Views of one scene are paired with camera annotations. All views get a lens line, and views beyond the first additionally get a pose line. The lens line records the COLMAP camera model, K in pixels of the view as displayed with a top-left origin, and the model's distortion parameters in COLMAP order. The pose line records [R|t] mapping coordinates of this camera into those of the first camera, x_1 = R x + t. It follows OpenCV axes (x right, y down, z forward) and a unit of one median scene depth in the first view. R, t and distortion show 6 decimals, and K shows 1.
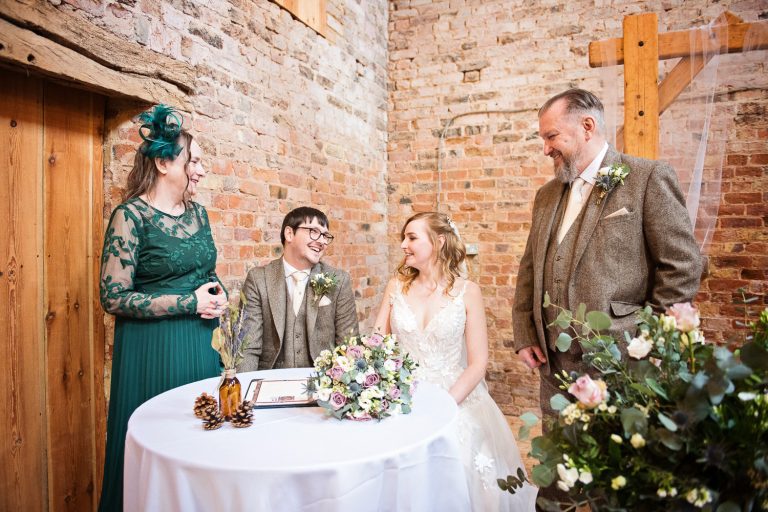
lens RADIAL K [[519.0, 0, 384.0], [0, 519.0, 256.0], [0, 0, 1]] dist [-0.050786, -0.000495]
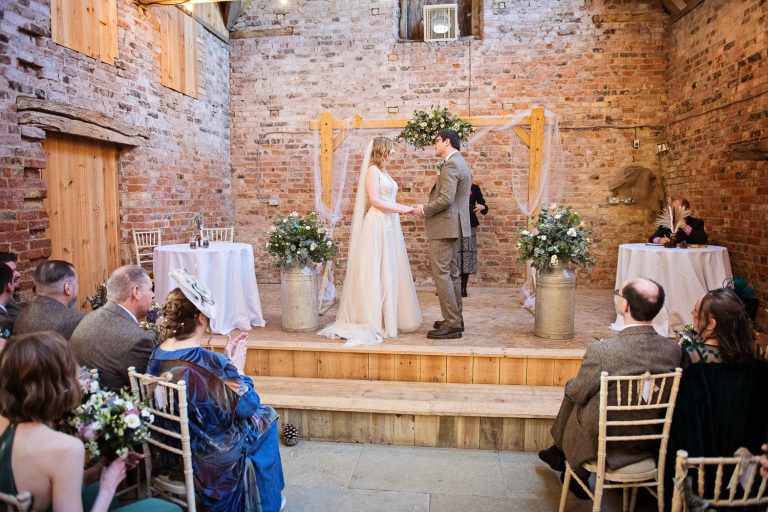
lens RADIAL K [[519.0, 0, 384.0], [0, 519.0, 256.0], [0, 0, 1]] dist [-0.050786, -0.000495]
pose [[0.960021, -0.029753, 0.278342, 0.010166], [0.007120, 0.996609, 0.081974, 0.033101], [-0.279837, -0.076715, 0.956978, -1.058508]]
